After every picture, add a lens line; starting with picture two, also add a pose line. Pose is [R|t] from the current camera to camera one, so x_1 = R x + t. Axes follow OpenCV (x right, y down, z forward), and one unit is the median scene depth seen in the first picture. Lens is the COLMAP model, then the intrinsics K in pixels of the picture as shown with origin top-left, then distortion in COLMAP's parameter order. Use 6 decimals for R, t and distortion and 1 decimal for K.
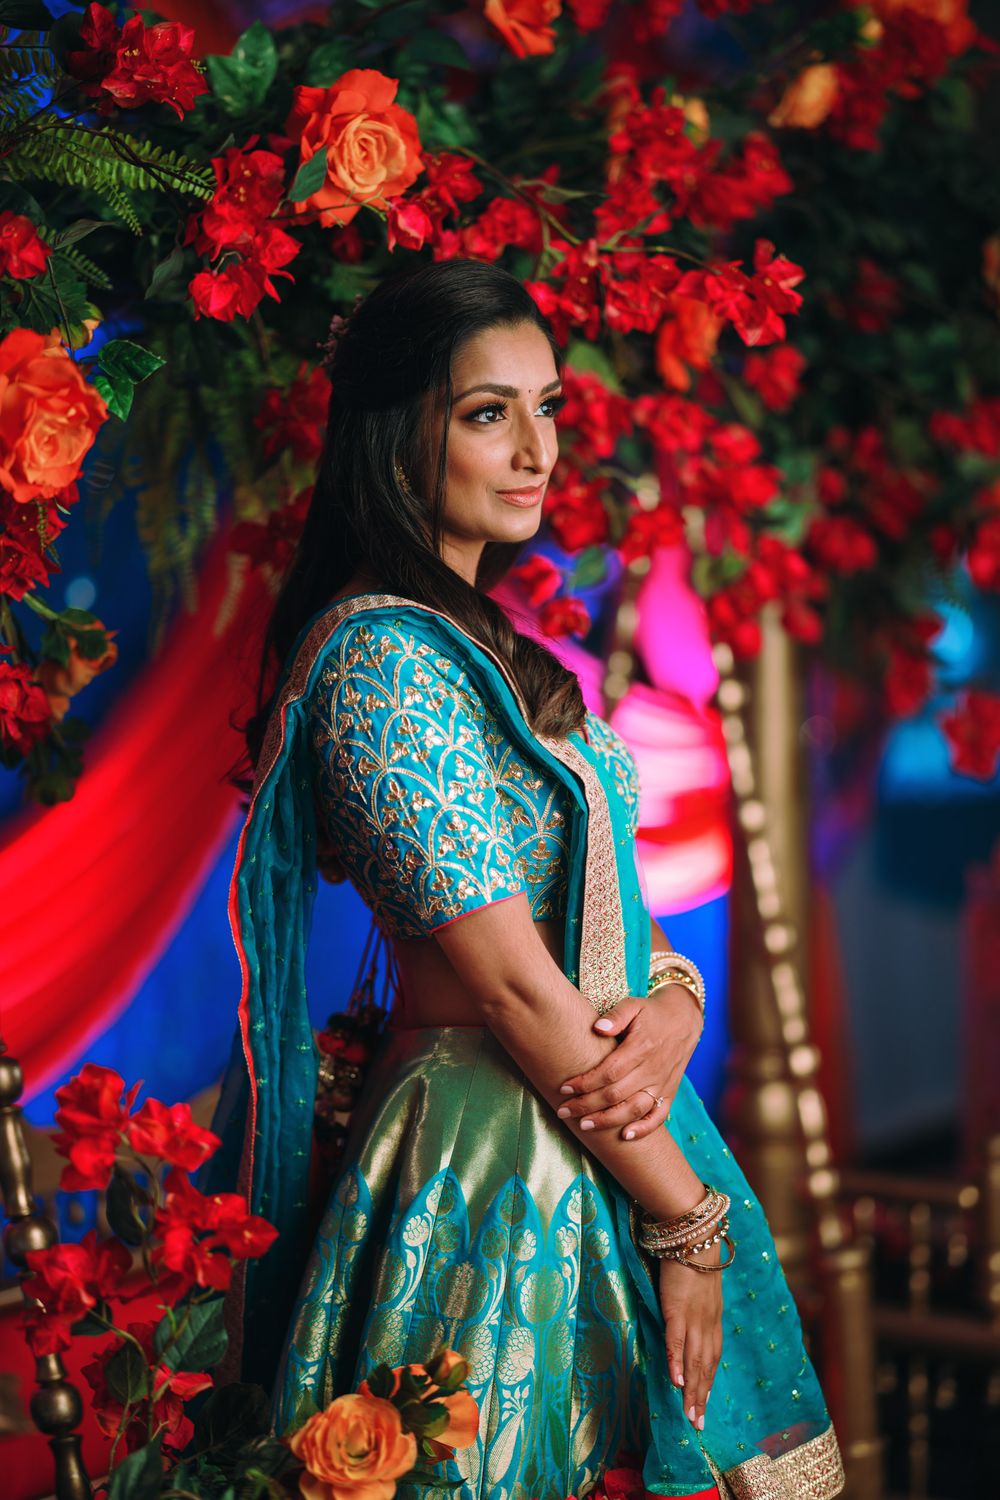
lens RADIAL K [[3762.8, 0, 488.5], [0, 3762.8, 747.7], [0, 0, 1]] dist [0.021377, 0.000000]
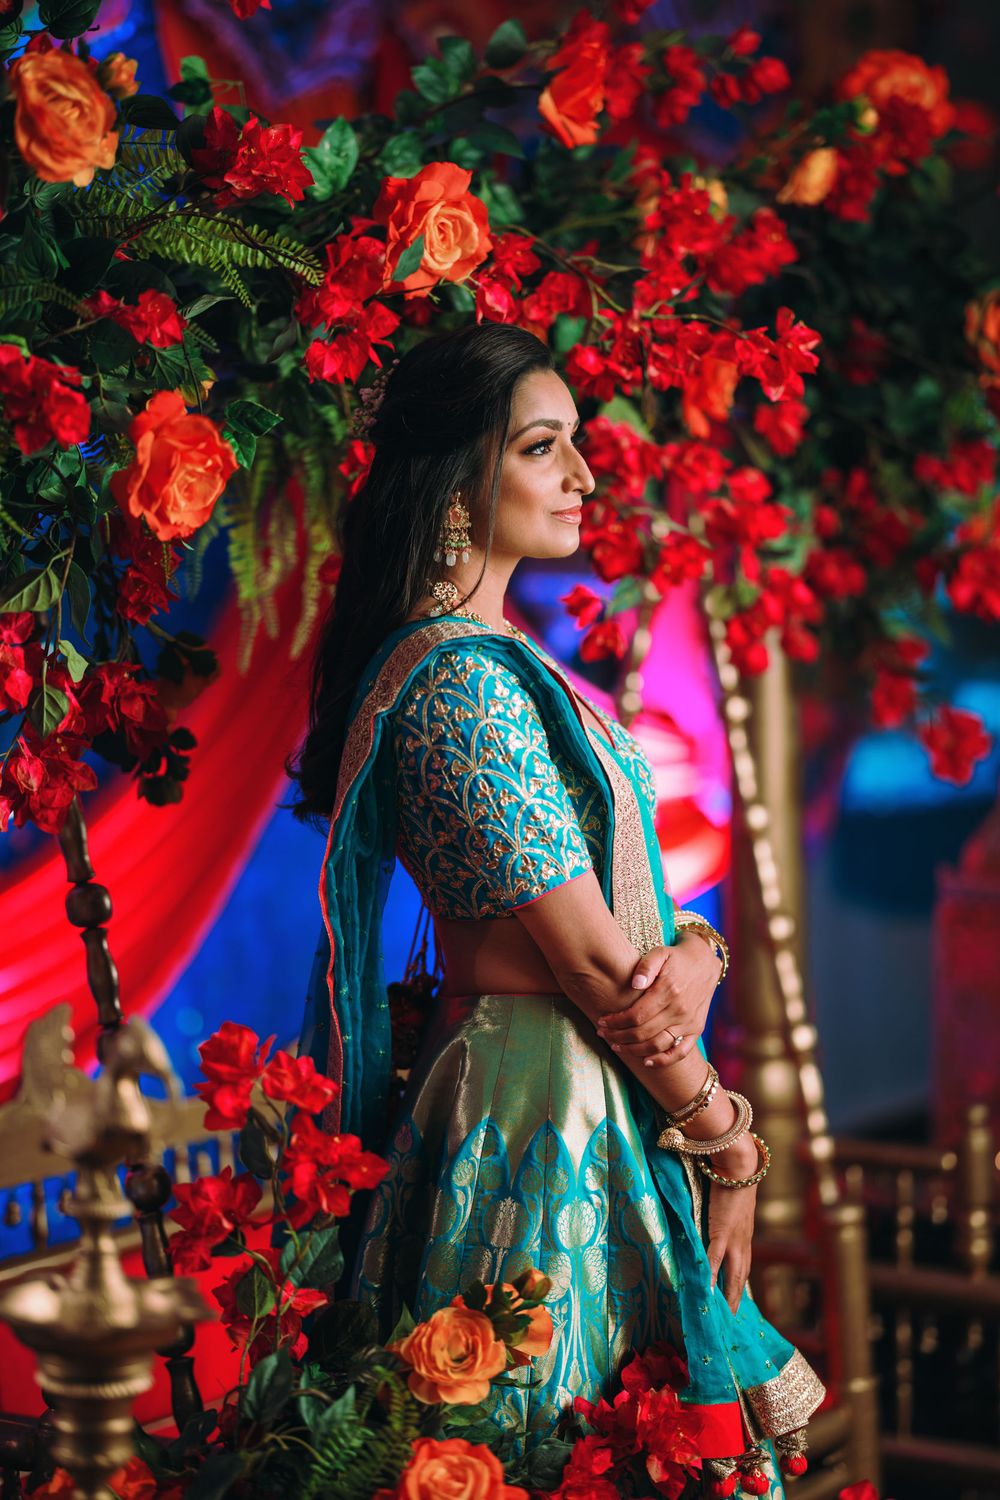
lens RADIAL K [[3762.8, 0, 510.6], [0, 3762.8, 750.4], [0, 0, 1]] dist [0.021377, 0.000000]
pose [[0.999610, -0.003105, 0.027755, -0.042250], [0.003279, 0.999975, -0.006239, 0.006112], [-0.027735, 0.006328, 0.999595, -0.139366]]
